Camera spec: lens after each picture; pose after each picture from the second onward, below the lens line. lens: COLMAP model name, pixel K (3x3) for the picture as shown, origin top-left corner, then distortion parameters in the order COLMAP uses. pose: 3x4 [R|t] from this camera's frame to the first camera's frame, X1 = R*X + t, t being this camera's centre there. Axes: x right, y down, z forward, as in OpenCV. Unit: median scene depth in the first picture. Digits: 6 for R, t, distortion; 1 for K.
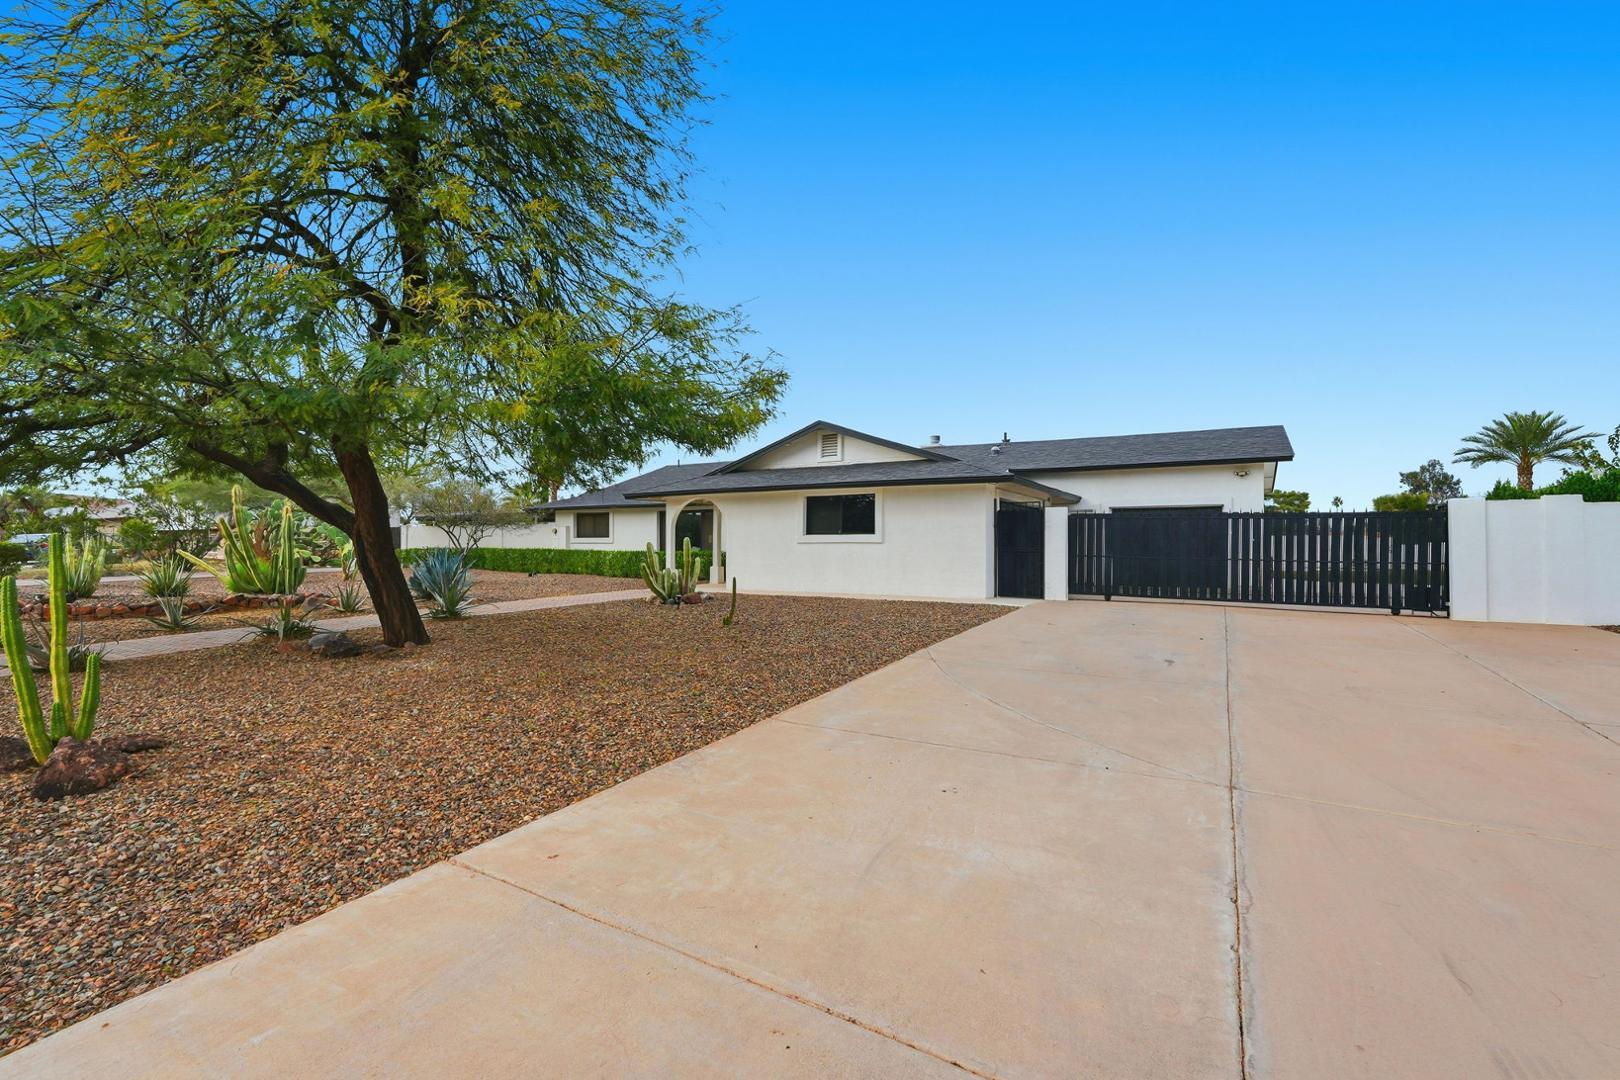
lens RADIAL K [[706.0, 0, 809.4], [0, 706.0, 541.1], [0, 0, 1]] dist [0.000575, 0.000824]
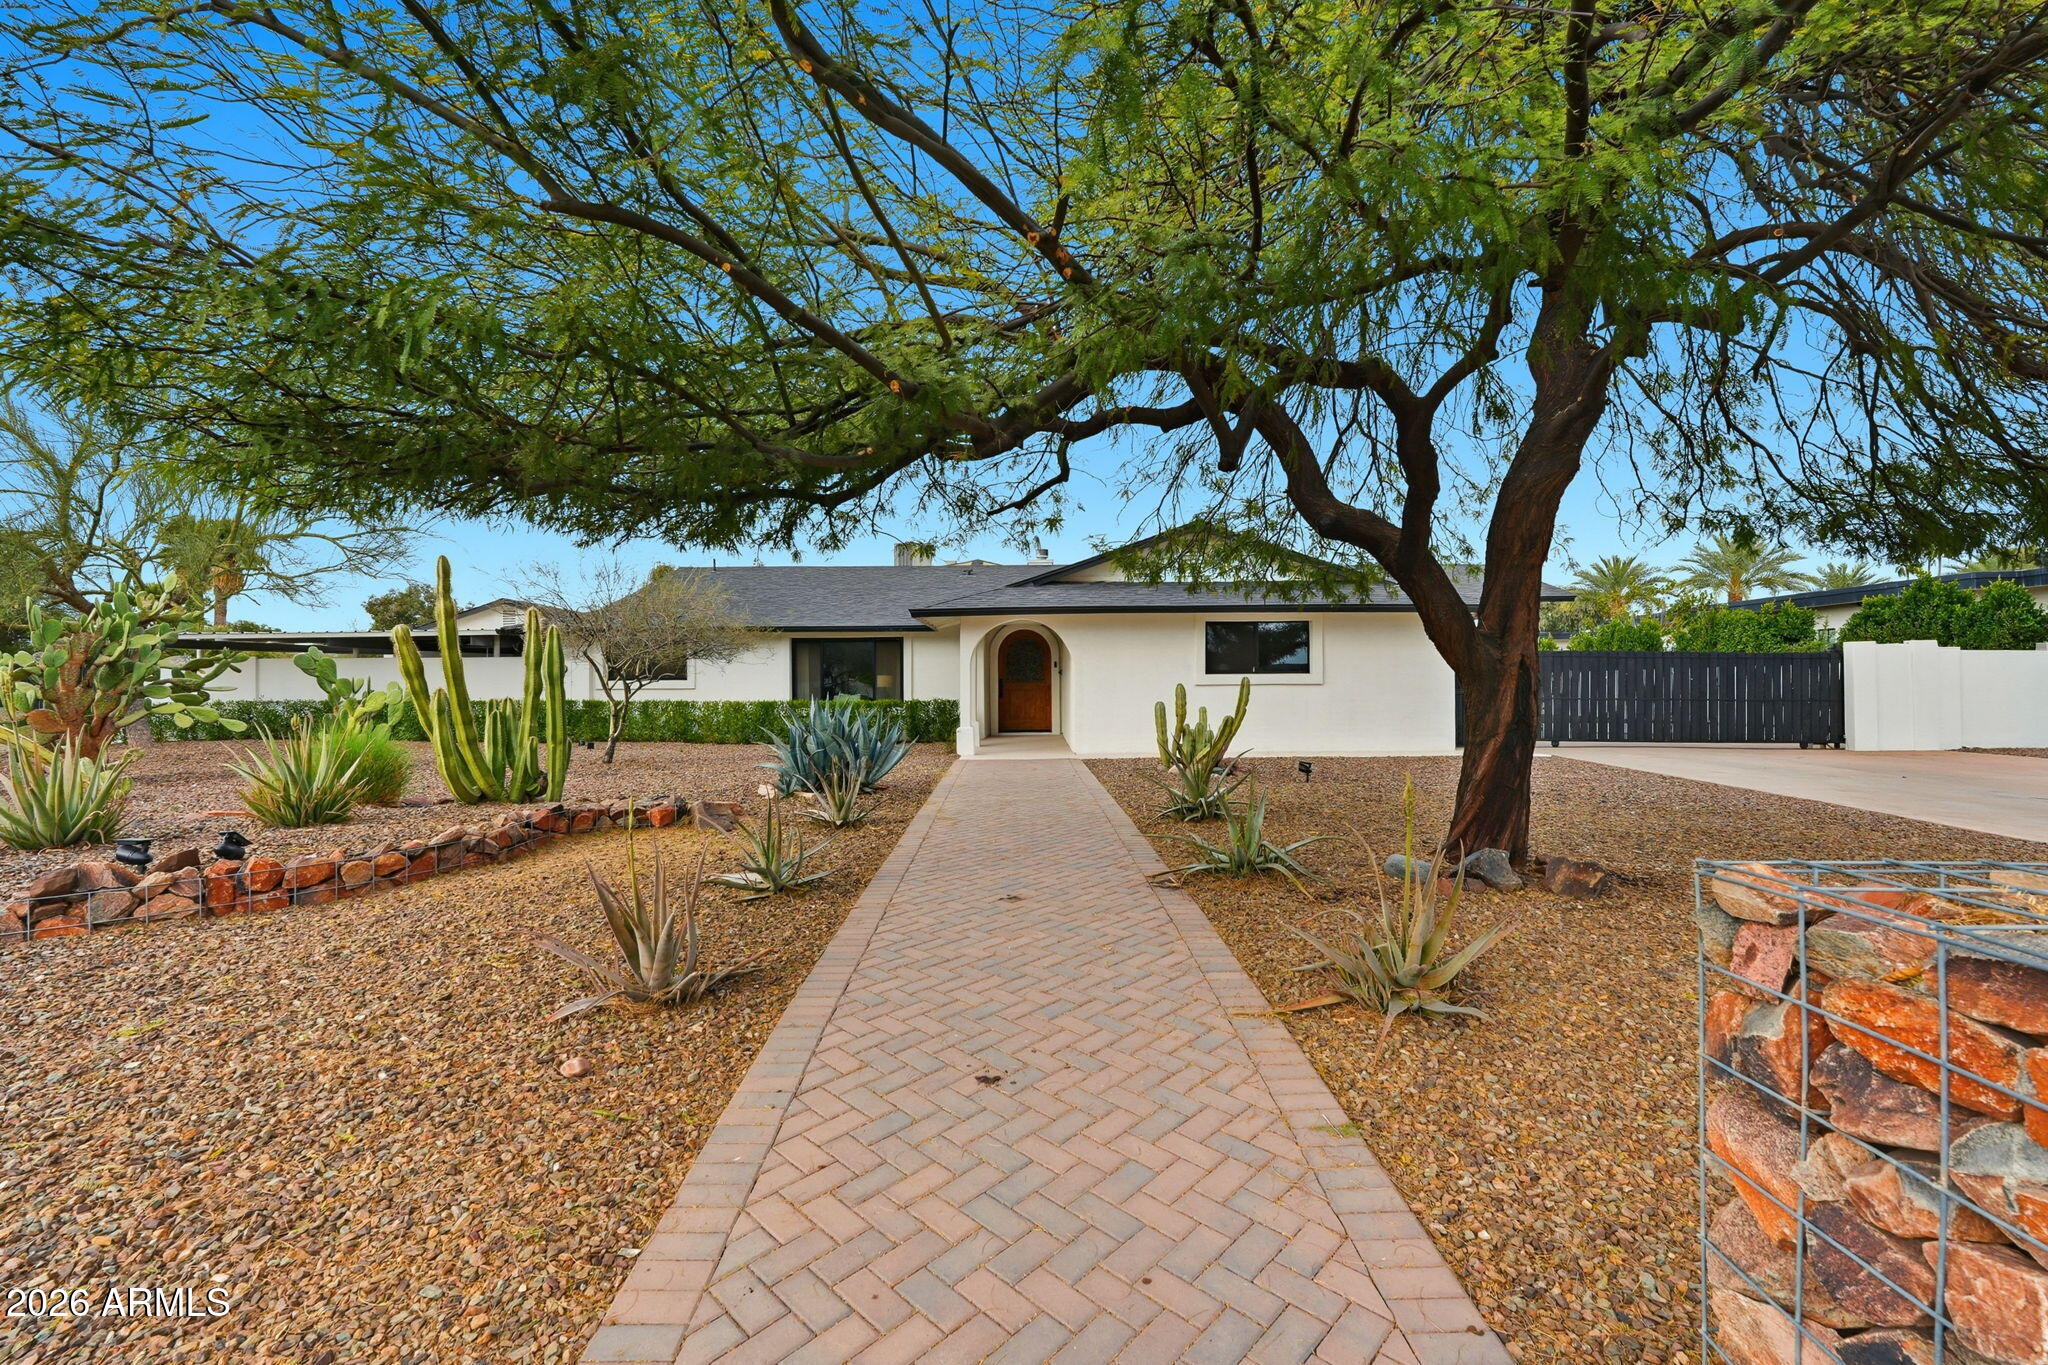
lens RADIAL K [[892.5, 0, 1024.7], [0, 892.5, 683.1], [0, 0, 1]] dist [0.000575, 0.000824]
pose [[0.848140, -0.002408, 0.529767, -0.656920], [0.003113, 0.999995, -0.000438, -0.001075], [-0.529763, 0.002021, 0.848143, 0.310855]]
